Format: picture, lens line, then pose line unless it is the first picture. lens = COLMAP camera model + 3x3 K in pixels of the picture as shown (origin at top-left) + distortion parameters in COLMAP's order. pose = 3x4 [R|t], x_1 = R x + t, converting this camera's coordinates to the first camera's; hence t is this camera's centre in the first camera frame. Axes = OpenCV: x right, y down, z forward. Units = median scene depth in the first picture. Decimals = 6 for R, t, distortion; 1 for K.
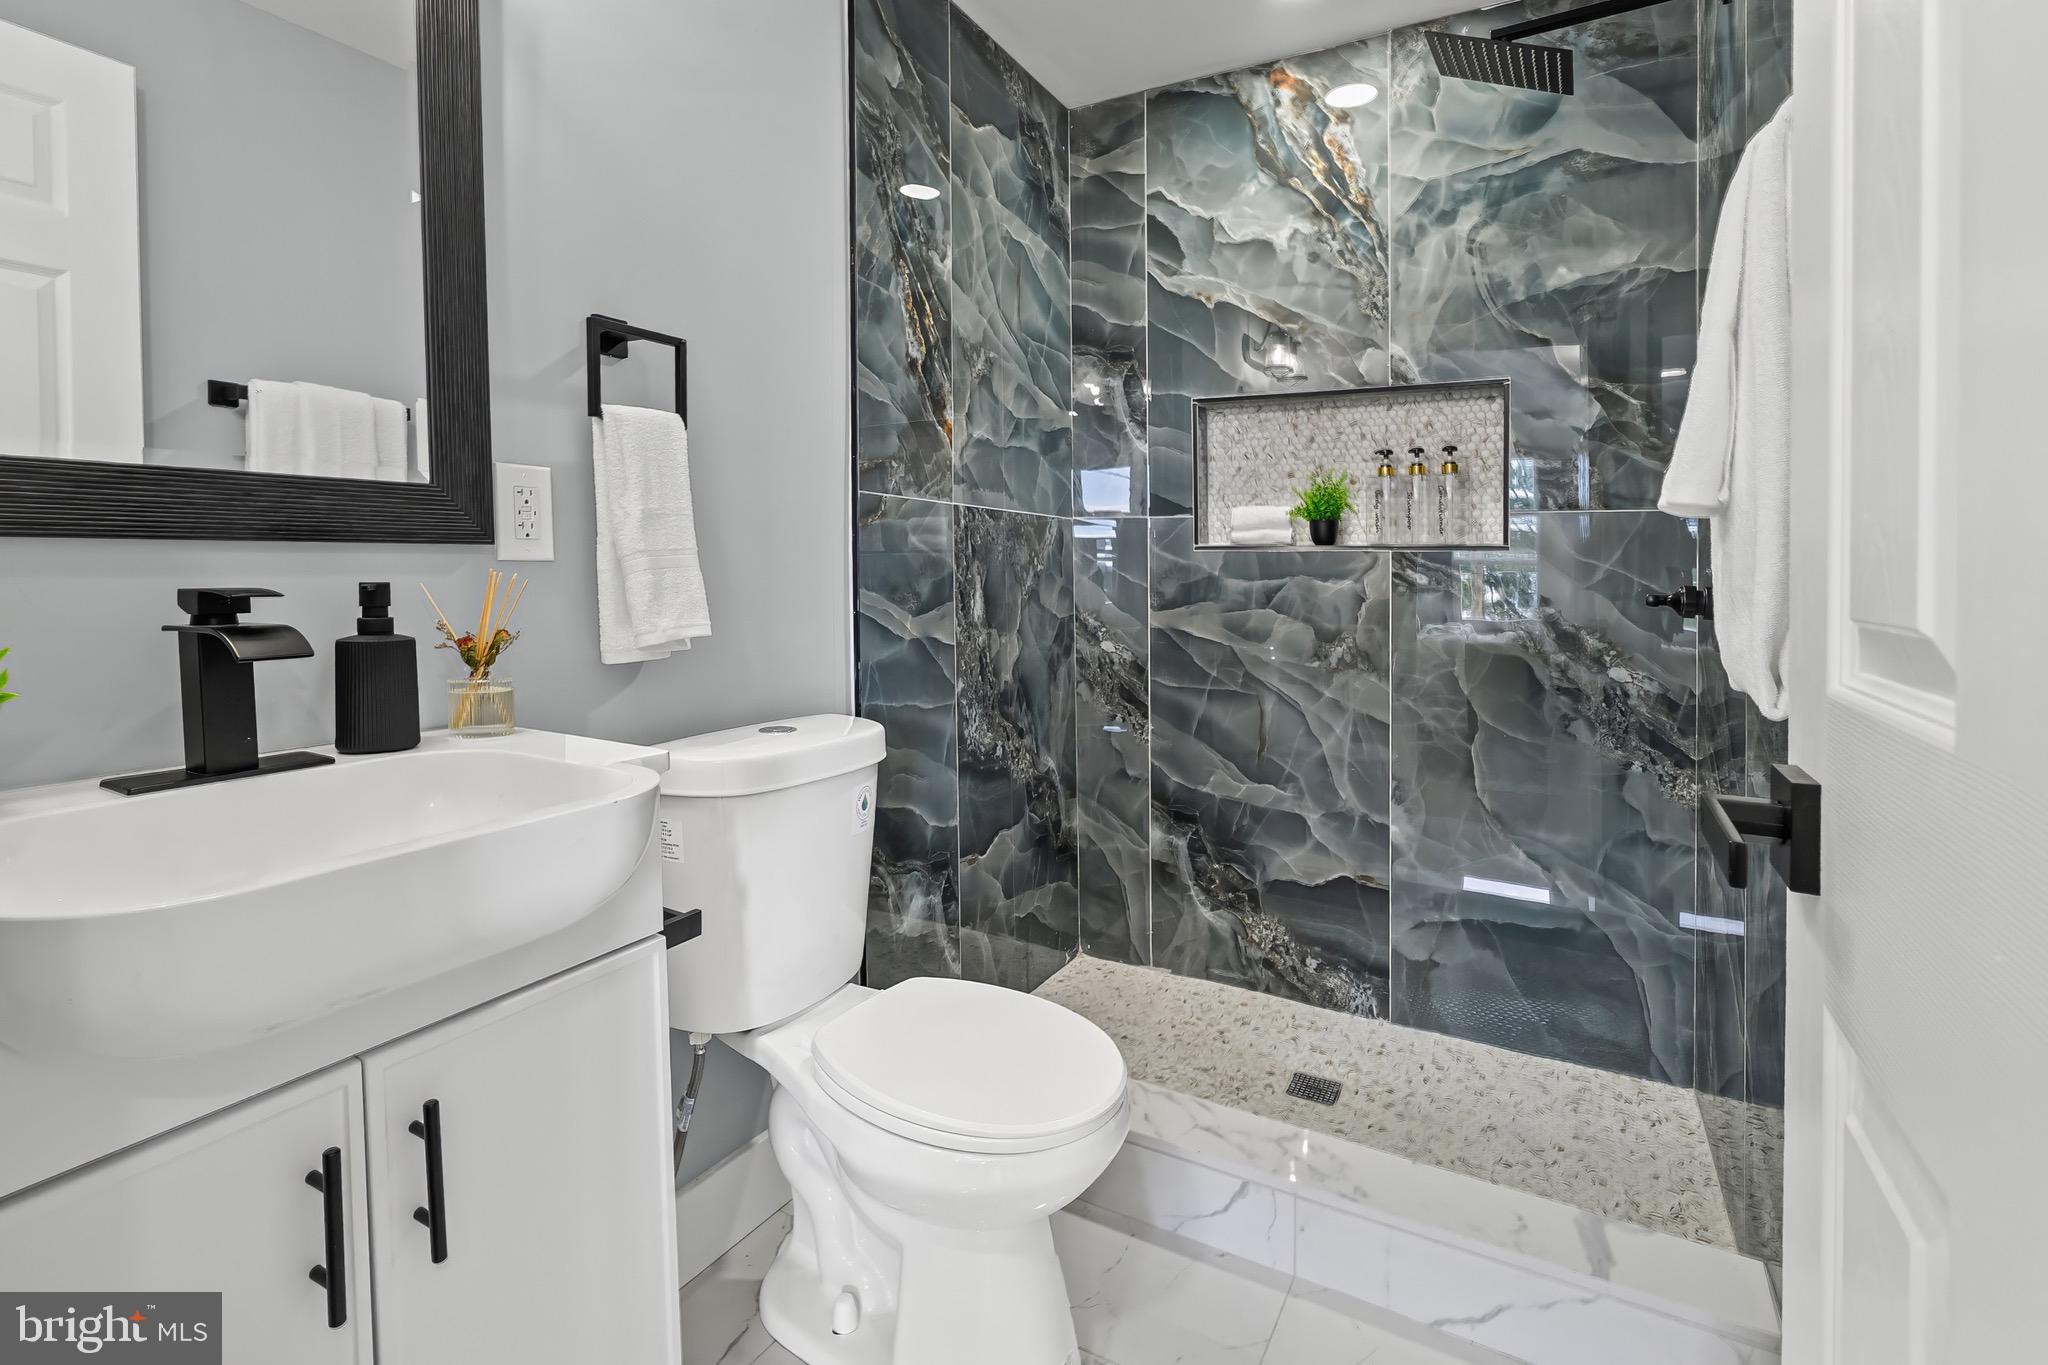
lens RADIAL K [[947.2, 0, 1024.3], [0, 947.2, 567.5], [0, 0, 1]] dist [-0.001119, 0.000230]
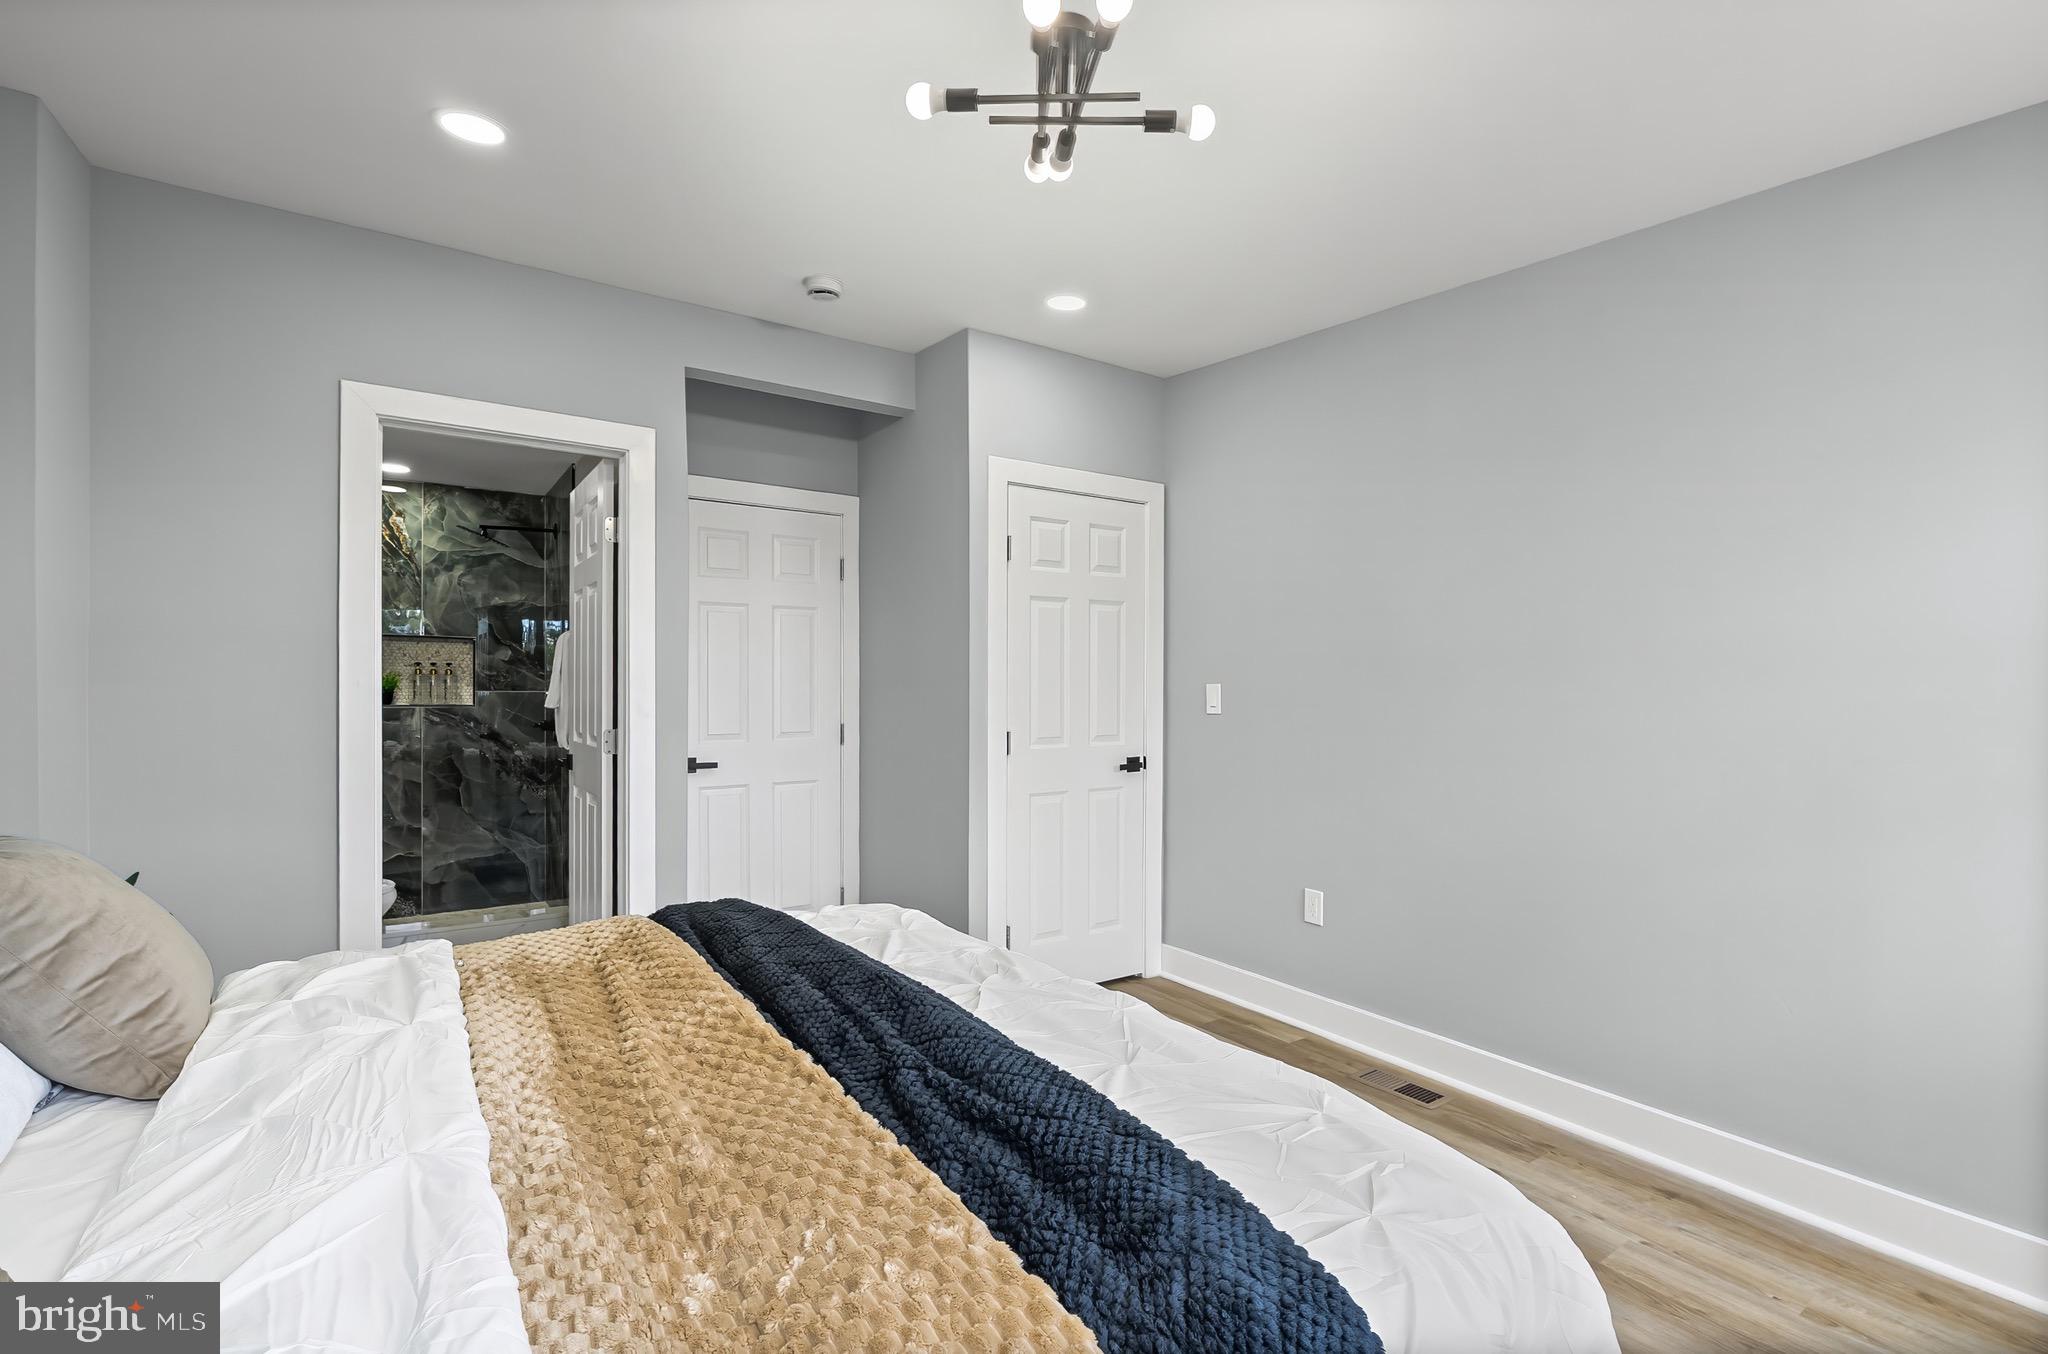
lens RADIAL K [[937.1, 0, 1031.7], [0, 937.1, 682.9], [0, 0, 1]] dist [0.000783, 0.000077]
pose [[0.433733, -0.001764, 0.901040, -1.045635], [0.002064, 0.999997, 0.000965, -0.078497], [-0.901039, 0.001441, 0.433735, -1.348583]]
